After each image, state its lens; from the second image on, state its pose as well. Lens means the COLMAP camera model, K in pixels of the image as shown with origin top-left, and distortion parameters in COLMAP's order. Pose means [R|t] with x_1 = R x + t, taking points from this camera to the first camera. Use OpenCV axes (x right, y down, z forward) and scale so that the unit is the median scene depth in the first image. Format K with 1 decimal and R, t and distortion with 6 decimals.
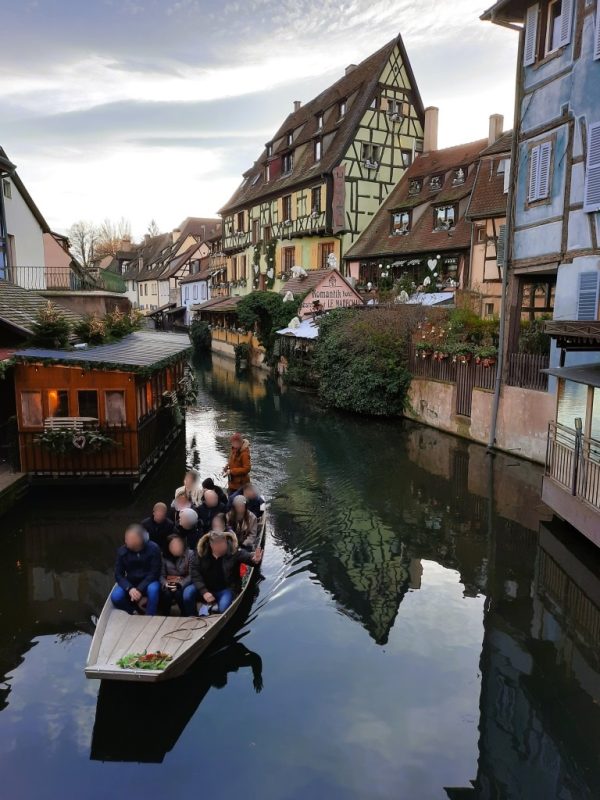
lens RADIAL K [[596.1, 0, 300.0], [0, 596.1, 400.0], [0, 0, 1]] dist [0.012436, -0.002173]
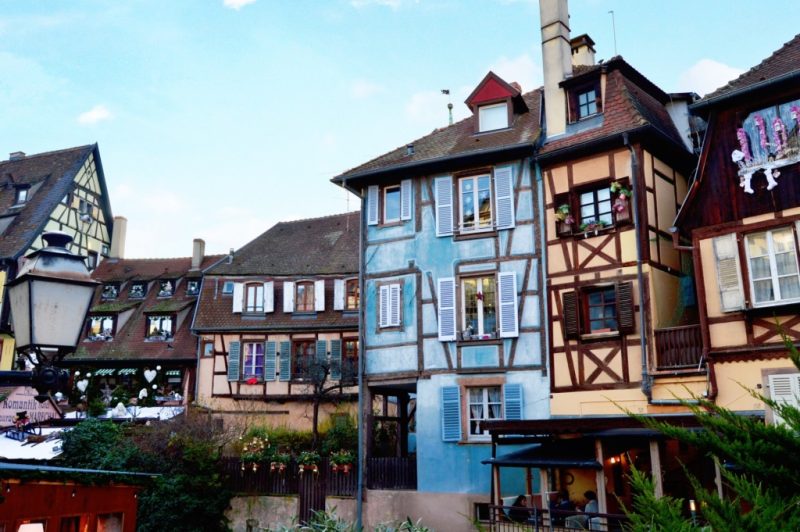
lens RADIAL K [[651.4, 0, 400.0], [0, 651.4, 266.0], [0, 0, 1]] dist [-0.029762, 0.011465]
pose [[0.682164, 0.178888, 0.708980, -0.255328], [0.116437, 0.930663, -0.346856, 0.006341], [-0.721869, 0.319164, 0.614035, 0.059823]]
